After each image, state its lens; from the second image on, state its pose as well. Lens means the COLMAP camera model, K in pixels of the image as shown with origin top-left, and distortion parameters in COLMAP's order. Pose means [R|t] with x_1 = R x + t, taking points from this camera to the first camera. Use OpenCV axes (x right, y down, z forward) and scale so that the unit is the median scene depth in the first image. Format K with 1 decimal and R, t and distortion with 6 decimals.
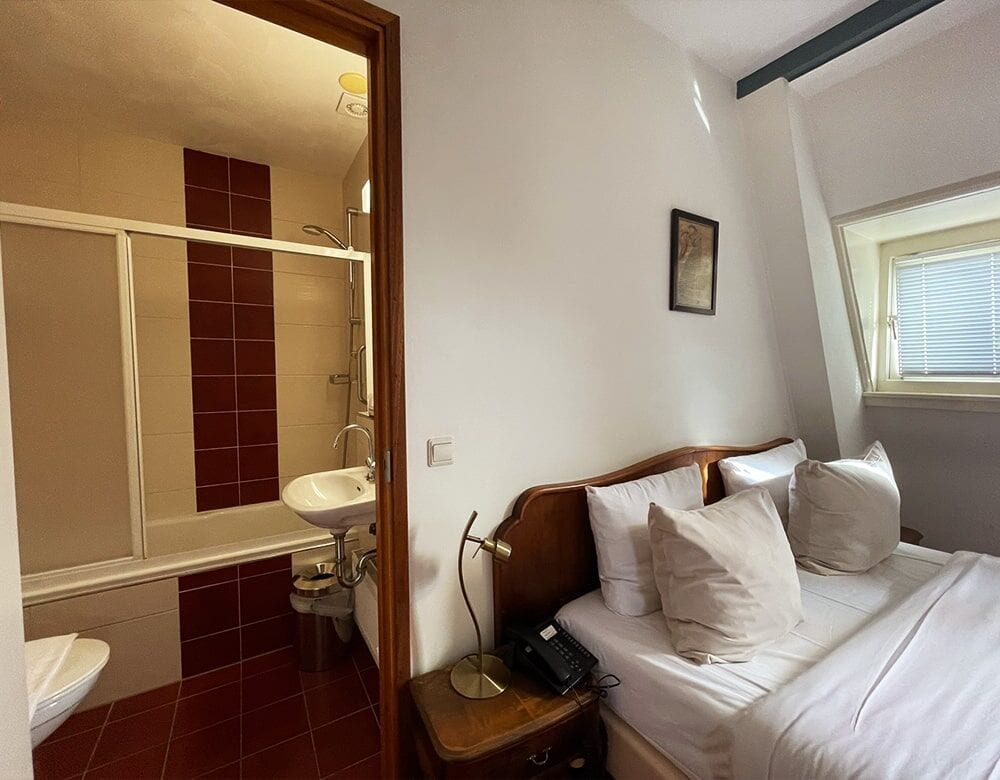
lens RADIAL K [[417.7, 0, 501.2], [0, 417.7, 391.5], [0, 0, 1]] dist [0.000063, -0.000214]
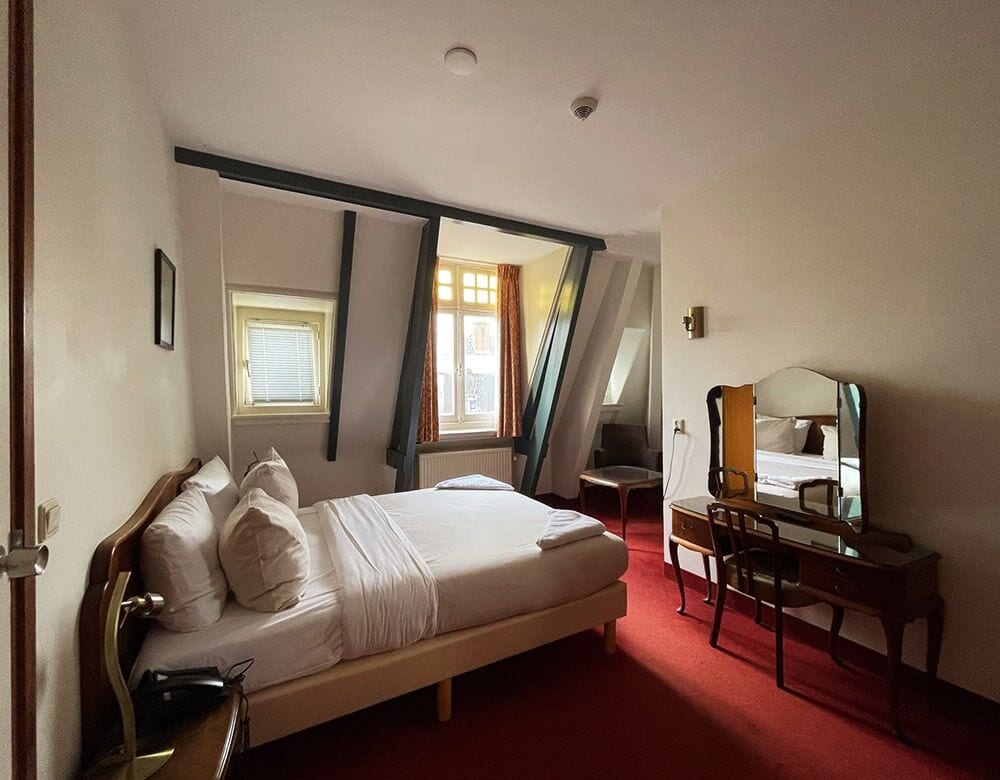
lens RADIAL K [[417.7, 0, 499.0], [0, 417.7, 389.2], [0, 0, 1]] dist [0.000063, -0.000214]
pose [[0.059020, 0.014234, 0.998155, -0.758683], [0.052090, 0.998492, -0.017318, -0.027759], [-0.996897, 0.053016, 0.058190, 0.137972]]
